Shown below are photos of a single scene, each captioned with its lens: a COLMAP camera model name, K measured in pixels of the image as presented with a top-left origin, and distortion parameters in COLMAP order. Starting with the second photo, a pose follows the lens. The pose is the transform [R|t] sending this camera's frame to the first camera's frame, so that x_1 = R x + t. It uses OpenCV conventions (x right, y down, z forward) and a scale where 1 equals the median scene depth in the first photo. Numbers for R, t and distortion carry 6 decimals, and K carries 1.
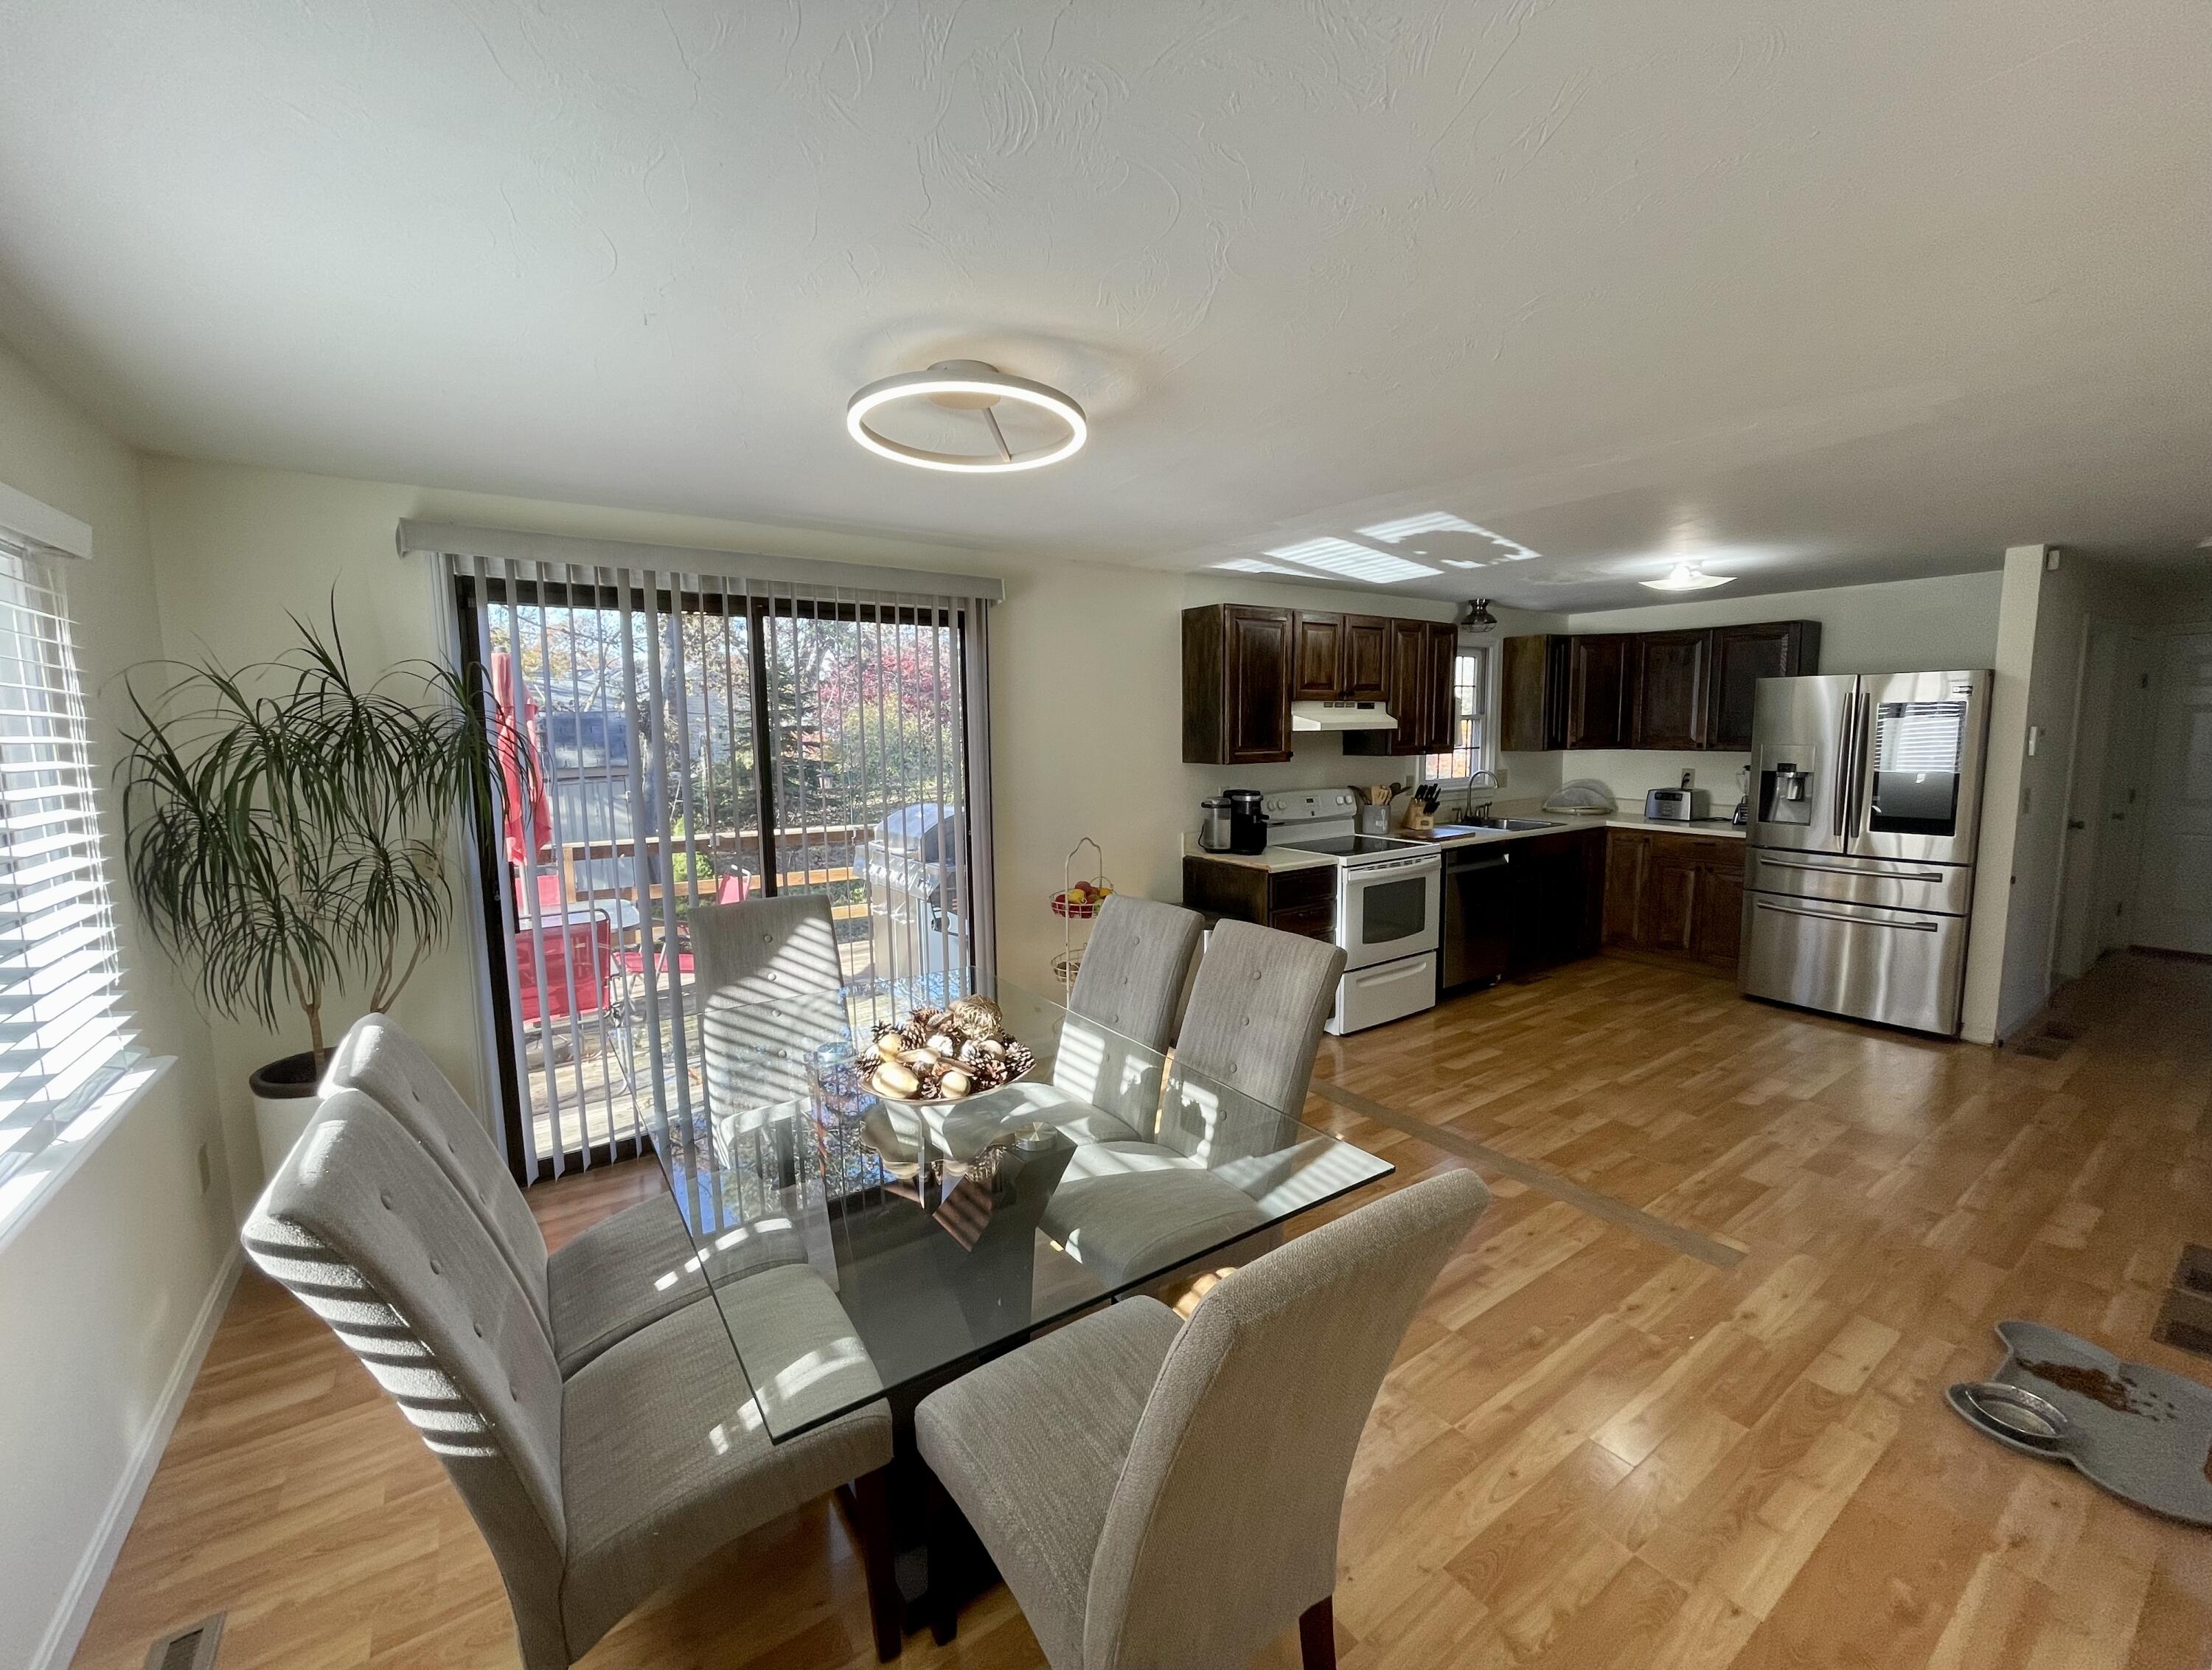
lens RADIAL K [[908.9, 0, 1113.2], [0, 908.9, 826.4], [0, 0, 1]] dist [0.009078, -0.000738]
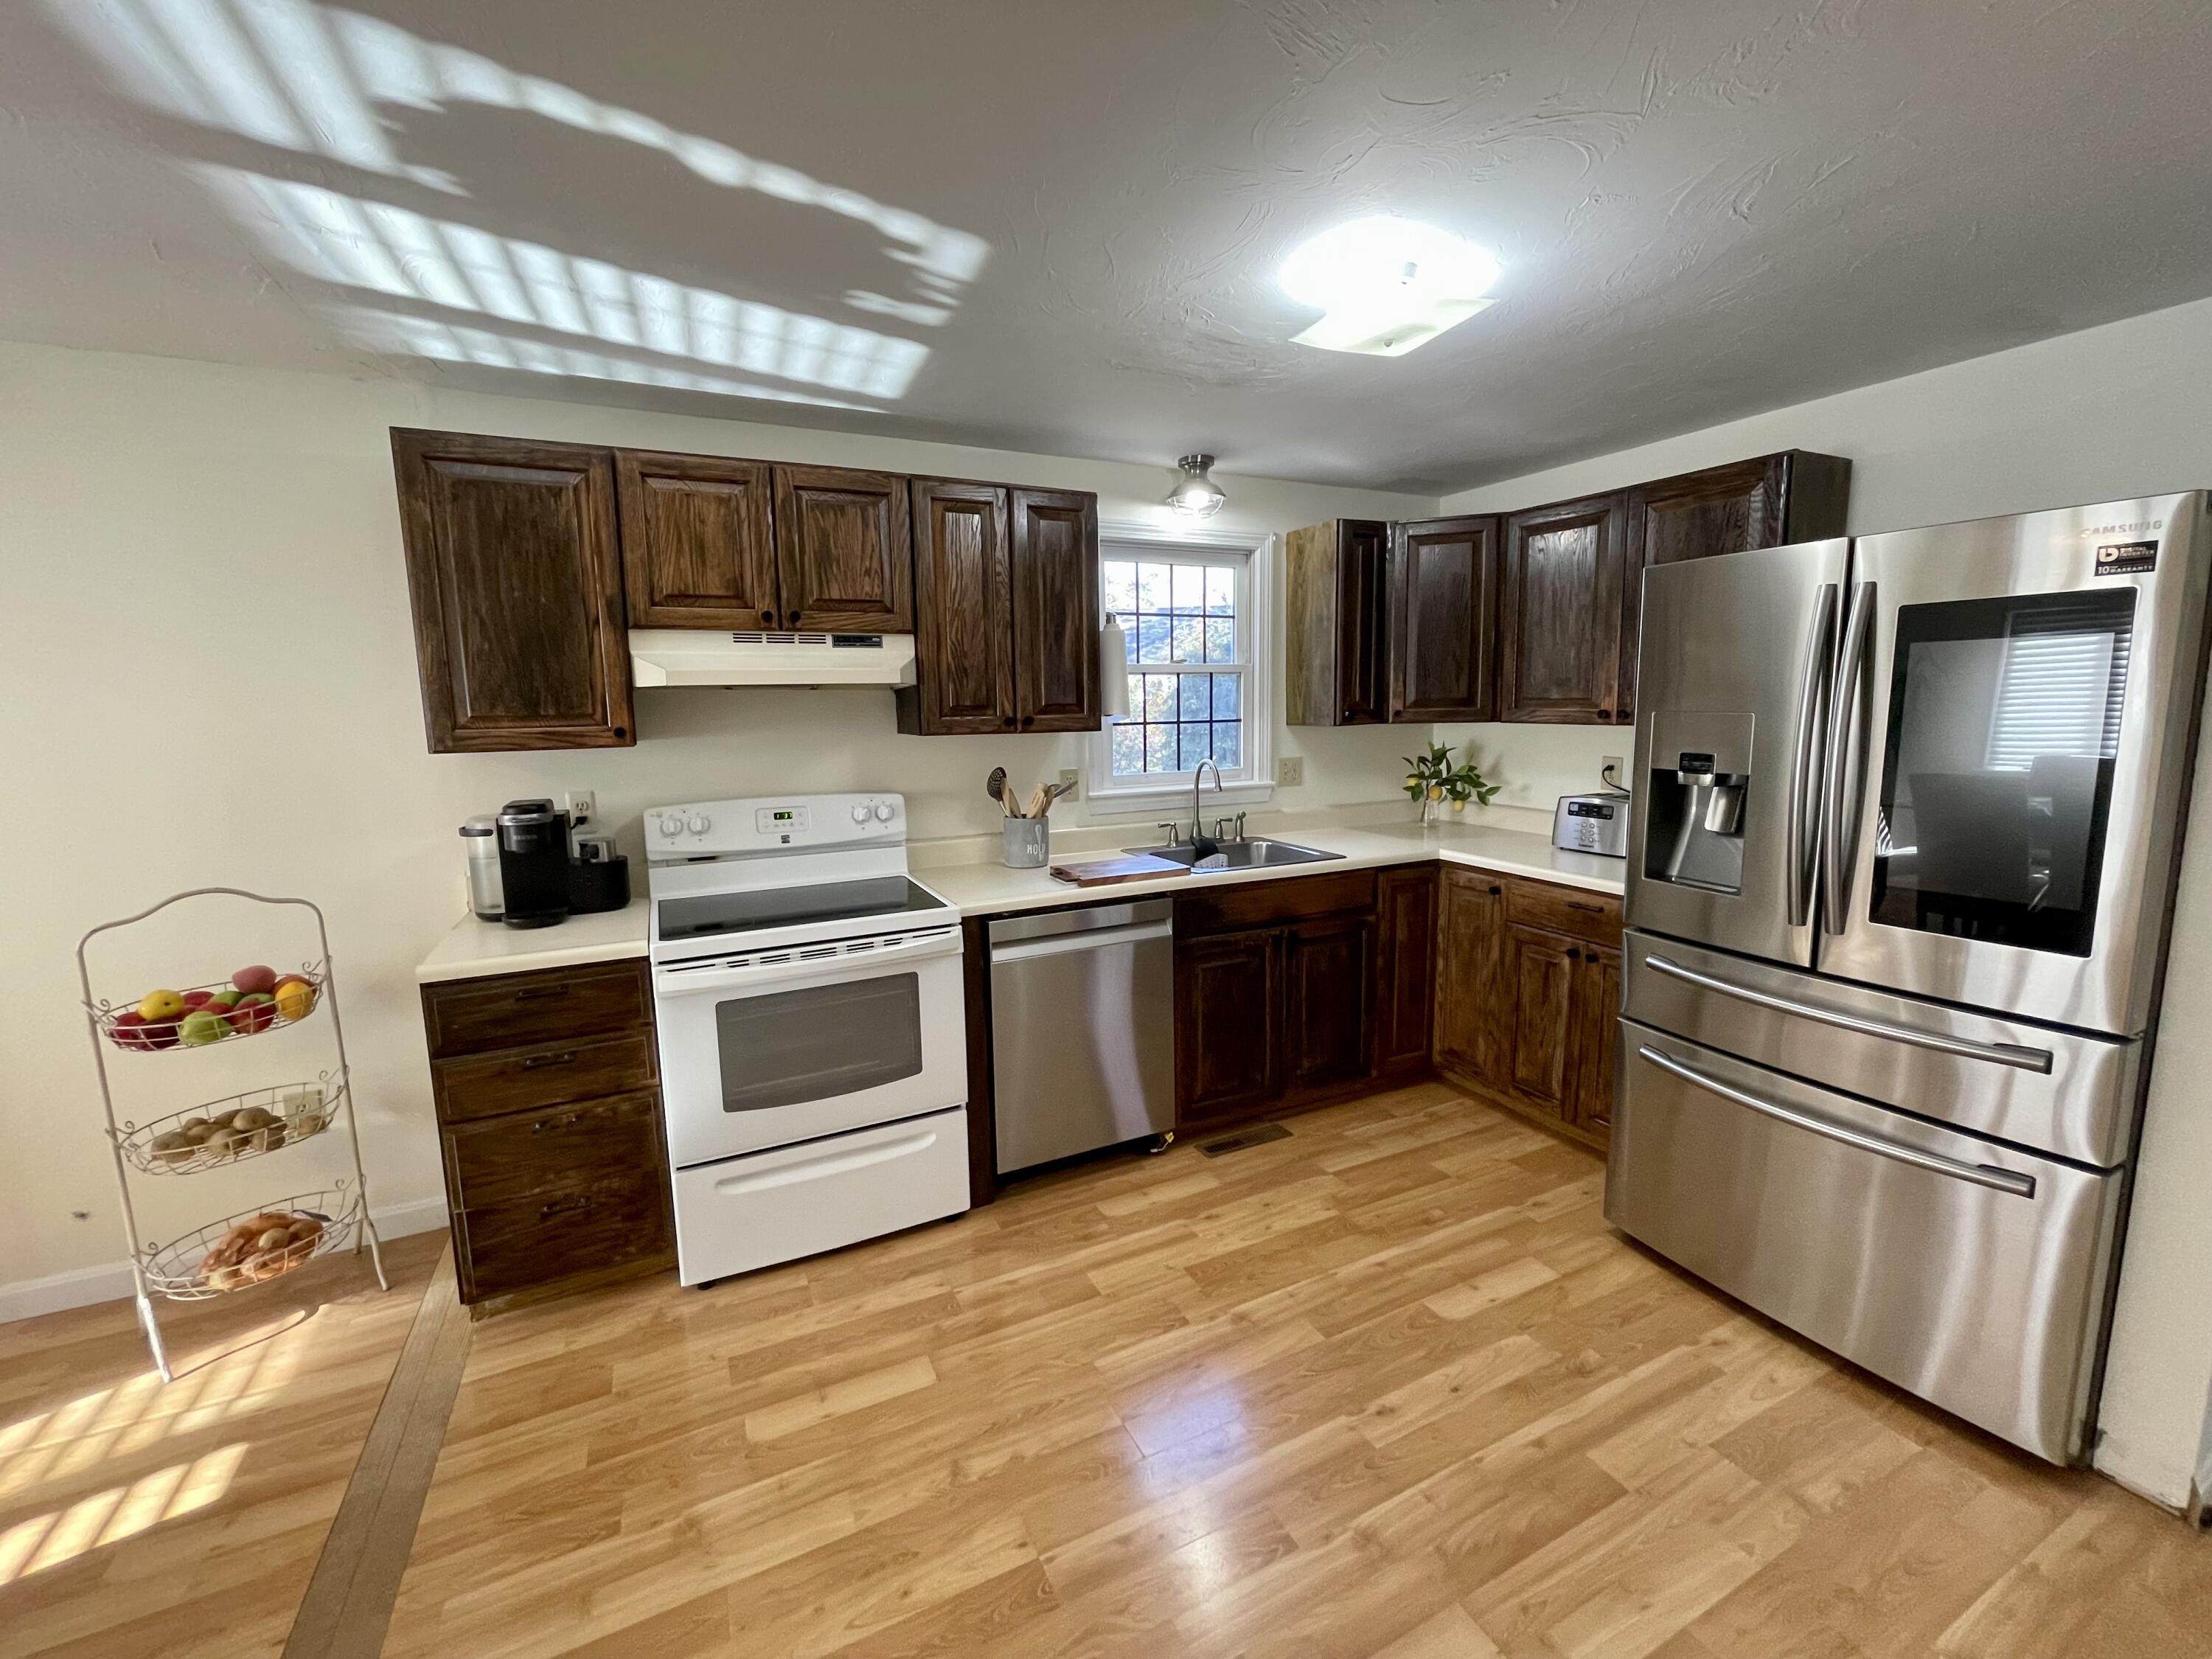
lens RADIAL K [[899.1, 0, 1099.4], [0, 899.1, 823.6], [0, 0, 1]] dist [-0.001571, 0.001294]
pose [[0.986266, 0.017267, -0.164258, 0.553113], [-0.012959, 0.999544, 0.027265, -0.045424], [0.164654, -0.024762, 0.986040, 0.546436]]
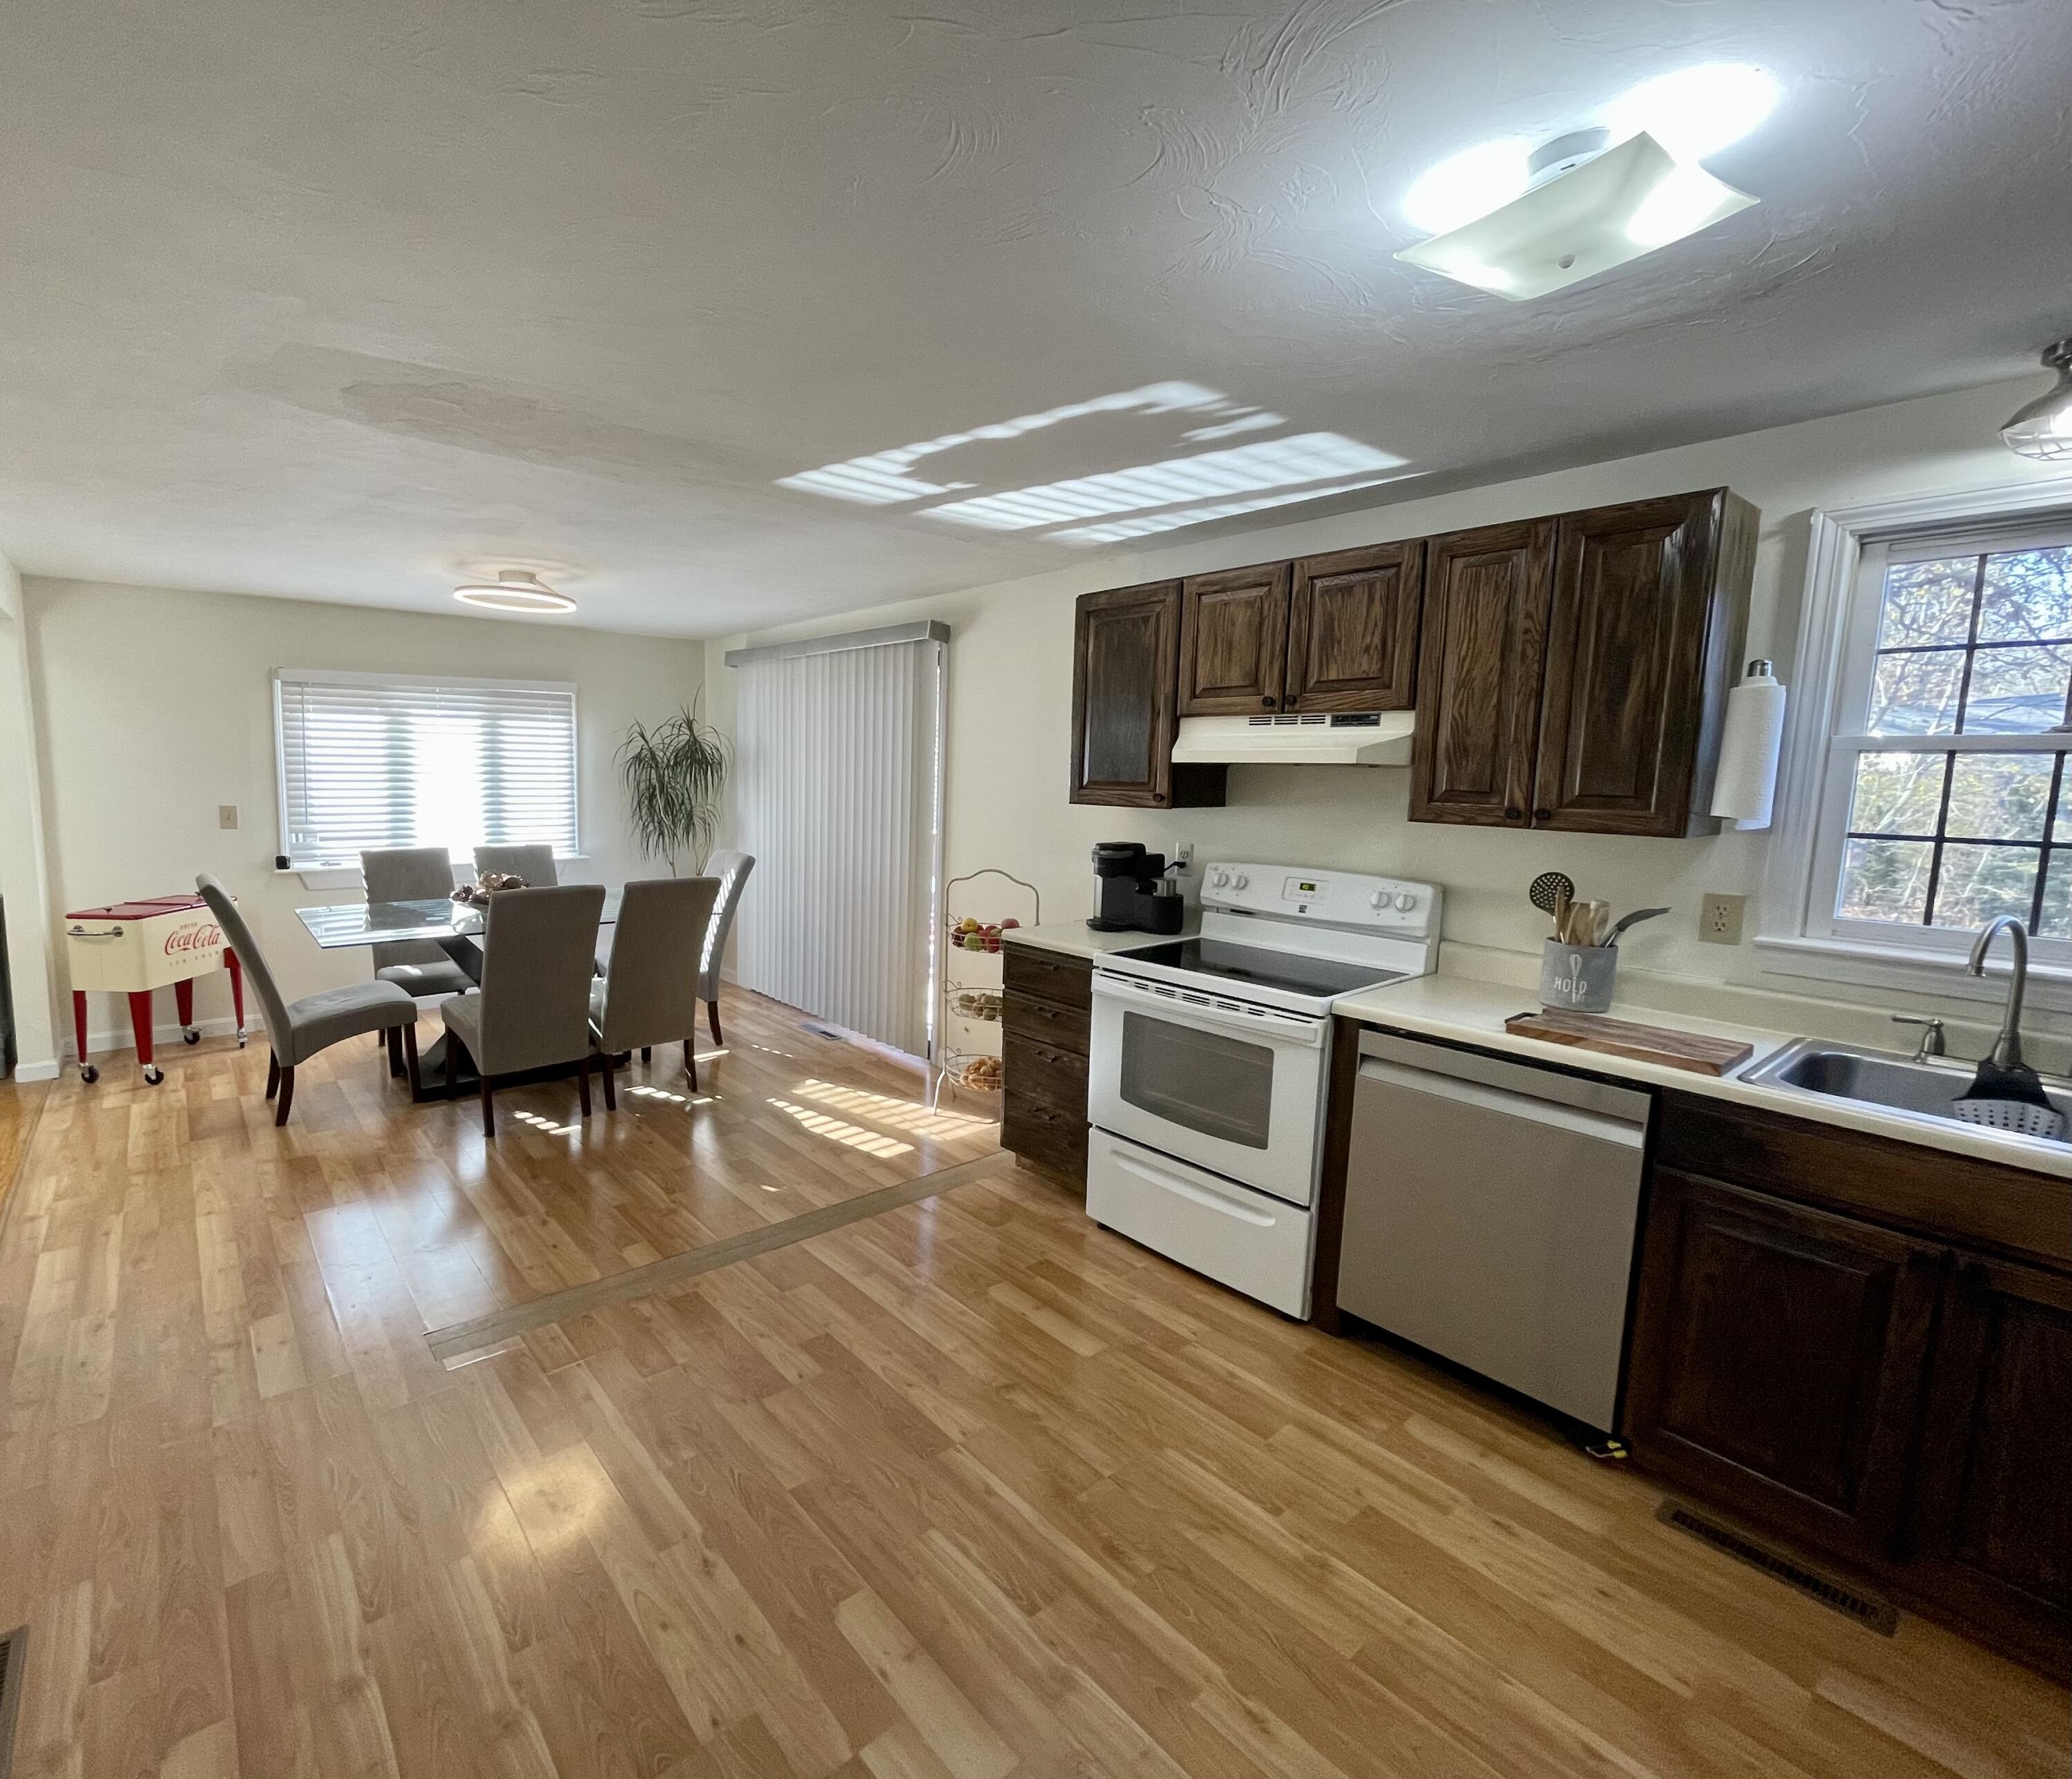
lens RADIAL K [[958.9, 0, 880.7], [0, 958.9, 880.8], [0, 0, 1]] dist [-0.003874, 0.000386]
pose [[0.024247, 0.132317, -0.990911, 0.908648], [-0.128656, 0.983373, 0.128163, -0.083926], [0.991393, 0.124379, 0.040867, 0.783166]]
